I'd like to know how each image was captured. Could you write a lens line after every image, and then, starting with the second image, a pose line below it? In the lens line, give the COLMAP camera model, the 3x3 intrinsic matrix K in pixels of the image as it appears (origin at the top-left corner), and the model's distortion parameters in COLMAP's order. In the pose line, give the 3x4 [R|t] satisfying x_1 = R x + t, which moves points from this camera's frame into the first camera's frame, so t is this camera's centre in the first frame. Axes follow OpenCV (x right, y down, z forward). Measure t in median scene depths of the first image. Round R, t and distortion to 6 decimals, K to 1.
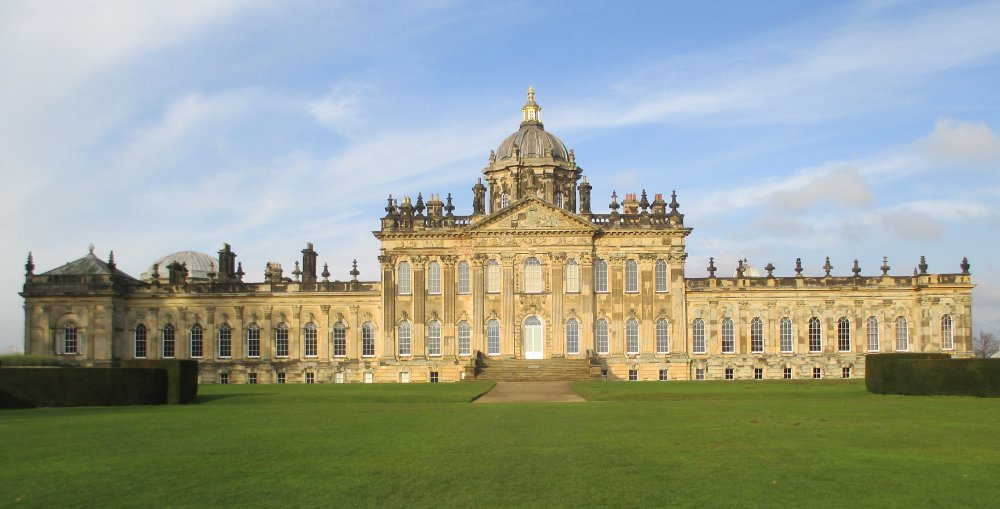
lens RADIAL K [[927.1, 0, 529.9], [0, 927.1, 337.4], [0, 0, 1]] dist [-0.044424, 0.000000]
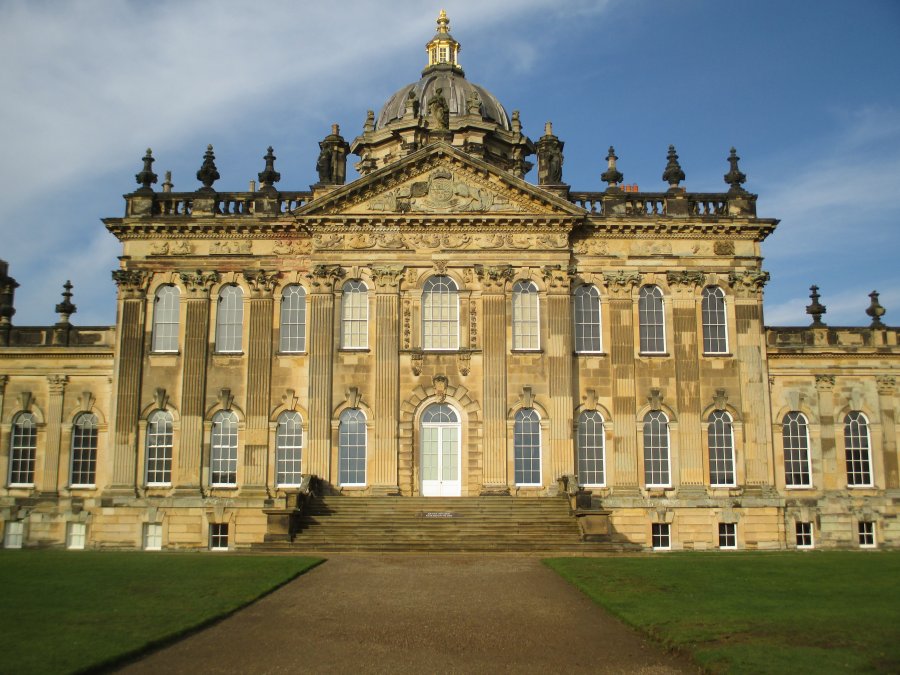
lens RADIAL K [[991.1, 0, 453.2], [0, 991.1, 335.6], [0, 0, 1]] dist [-0.061391, 0.000000]
pose [[0.999879, 0.011789, 0.010154, 0.004340], [-0.010126, 0.988547, -0.150573, 0.017928], [-0.011813, 0.150452, 0.988547, 0.509187]]
